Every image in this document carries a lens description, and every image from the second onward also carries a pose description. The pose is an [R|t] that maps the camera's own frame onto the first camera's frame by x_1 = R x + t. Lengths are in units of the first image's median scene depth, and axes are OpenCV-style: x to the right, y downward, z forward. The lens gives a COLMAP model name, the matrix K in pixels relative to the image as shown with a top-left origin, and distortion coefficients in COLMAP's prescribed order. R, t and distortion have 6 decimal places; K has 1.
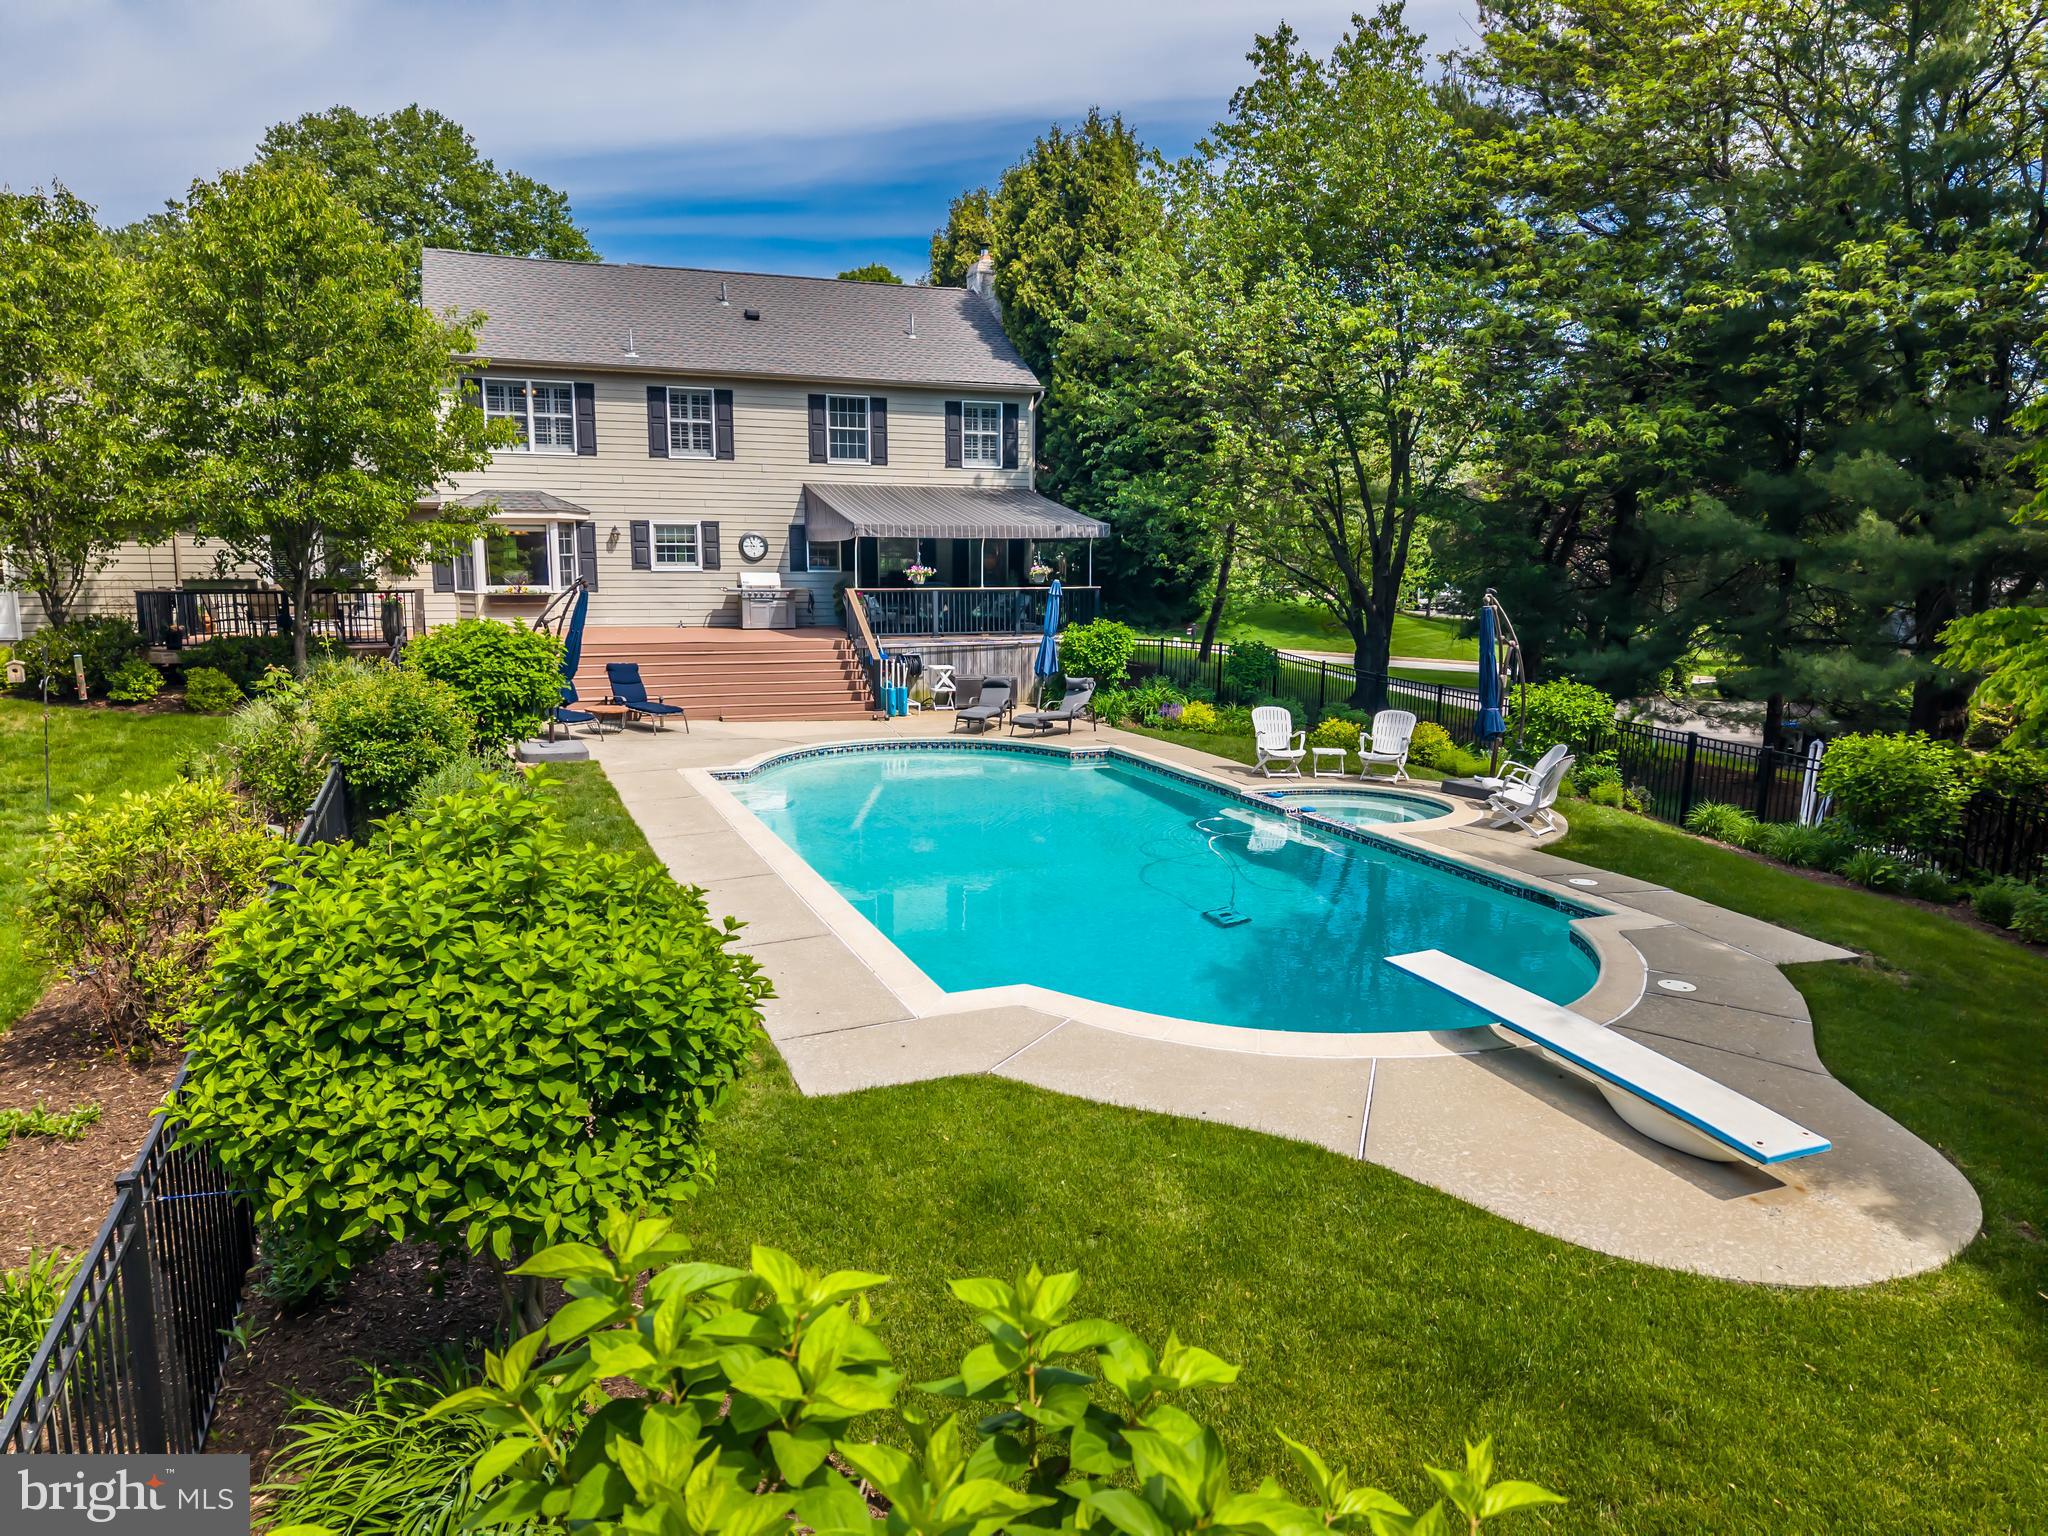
lens RADIAL K [[1362.8, 0, 1024.9], [0, 1362.8, 827.2], [0, 0, 1]] dist [0.001732, -0.000846]
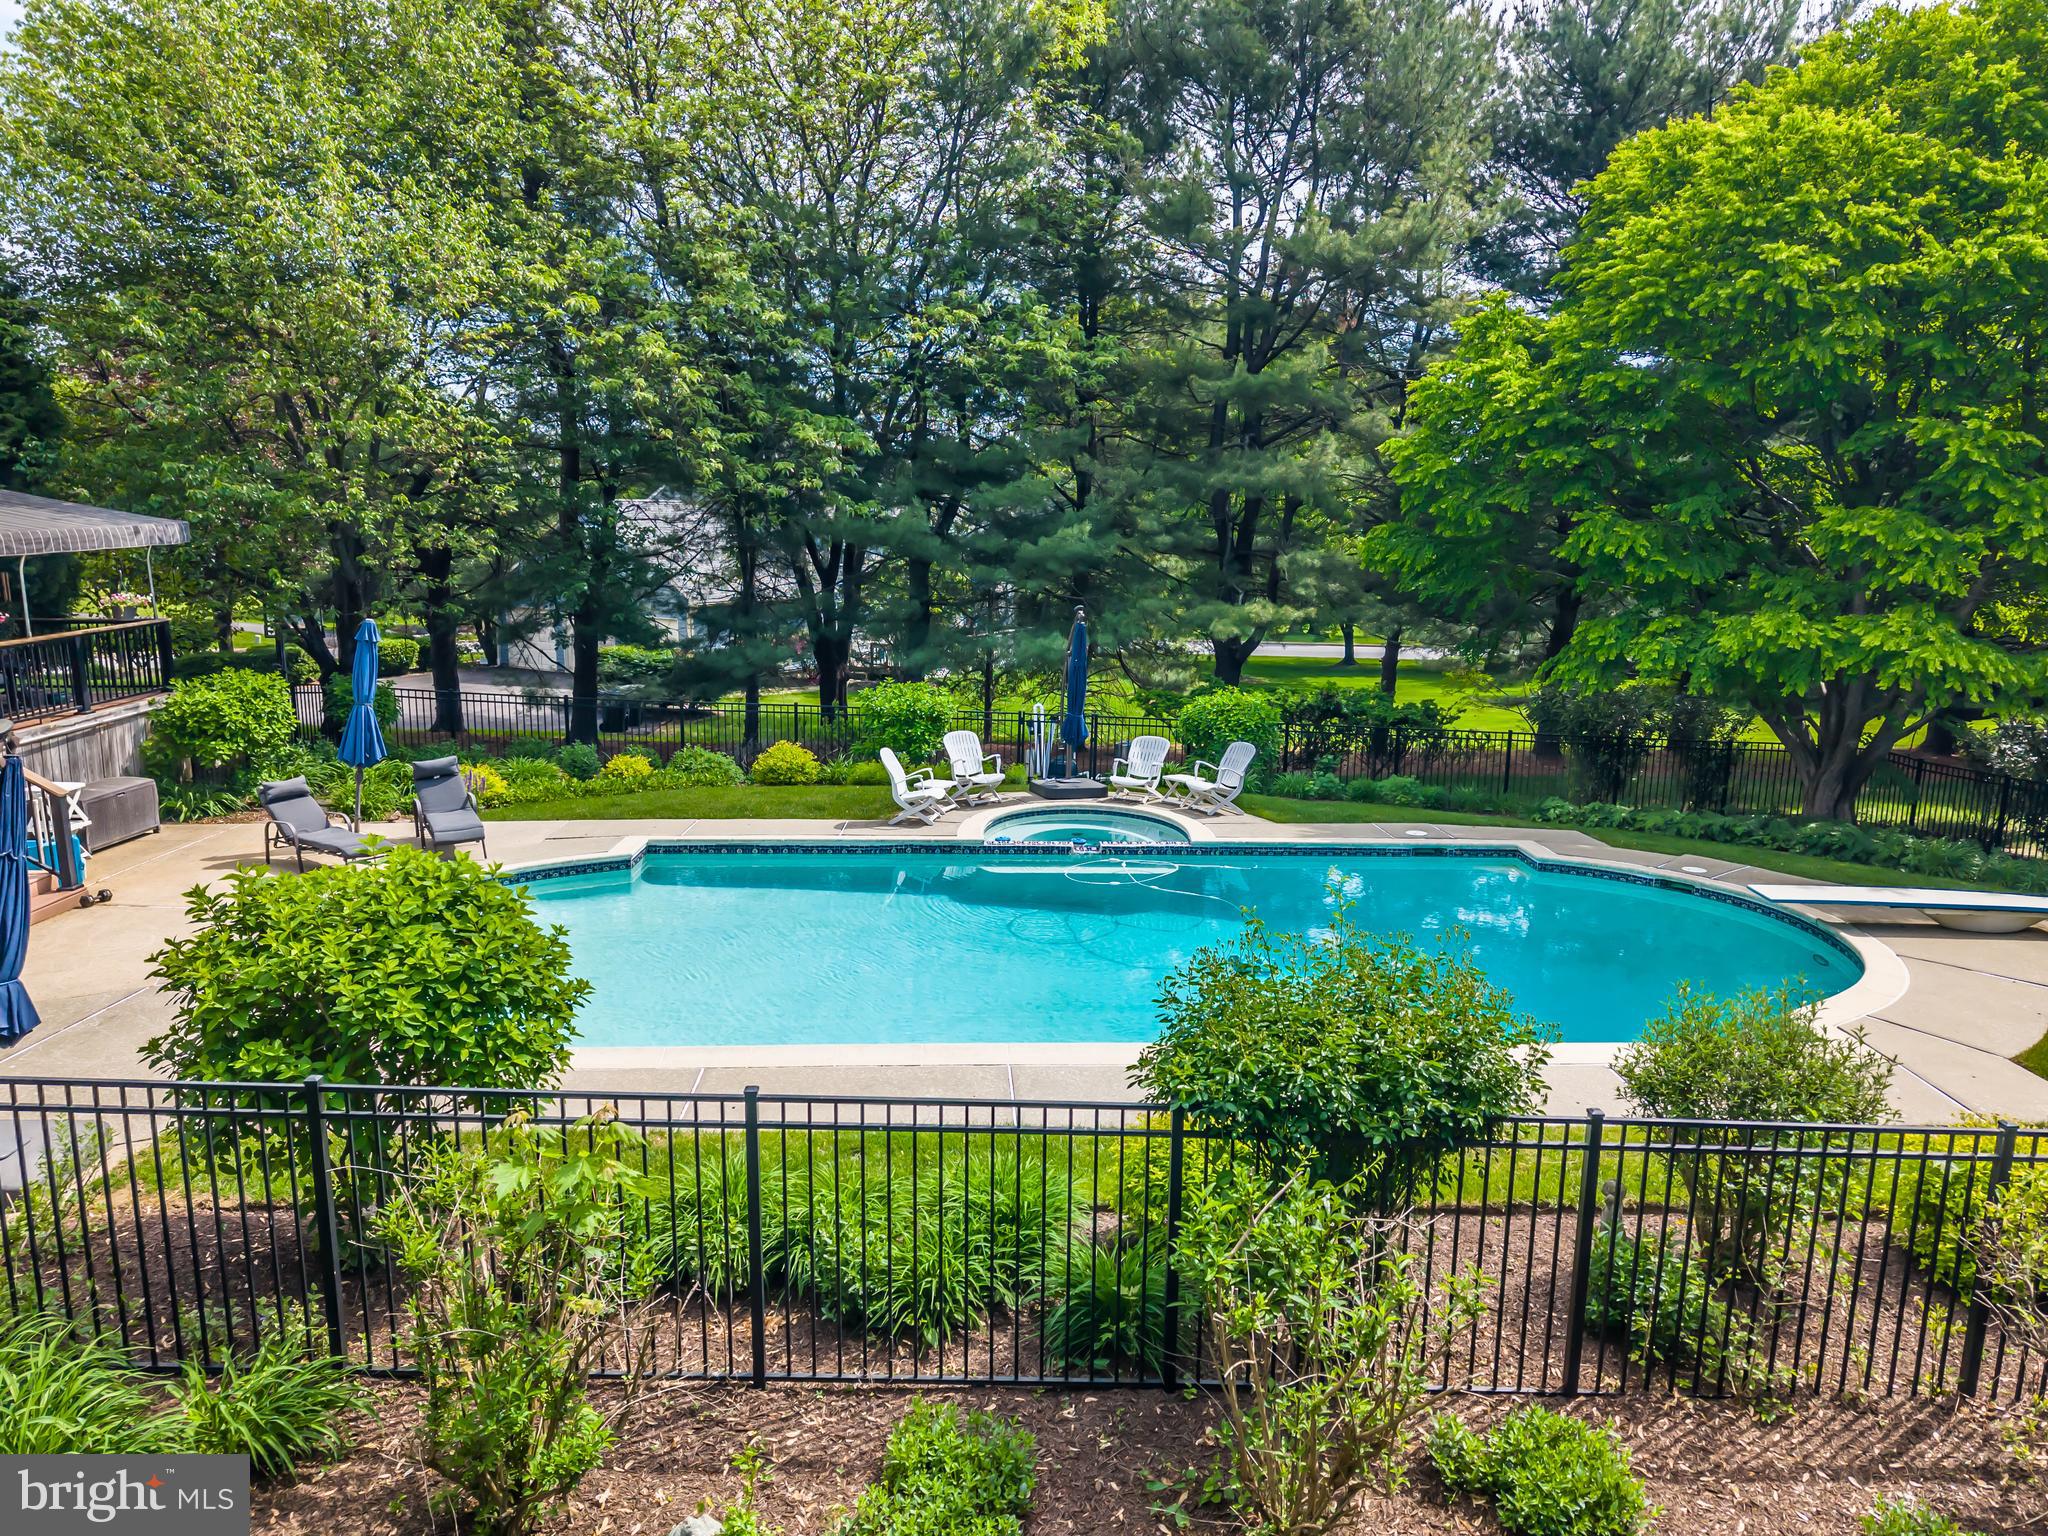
lens RADIAL K [[1372.7, 0, 1022.2], [0, 1372.7, 773.2], [0, 0, 1]] dist [0.007962, -0.004331]
pose [[0.339906, -0.191418, 0.920773, -0.406801], [0.184402, 0.973628, 0.134333, -0.115634], [-0.922204, 0.124132, 0.366240, 0.392912]]
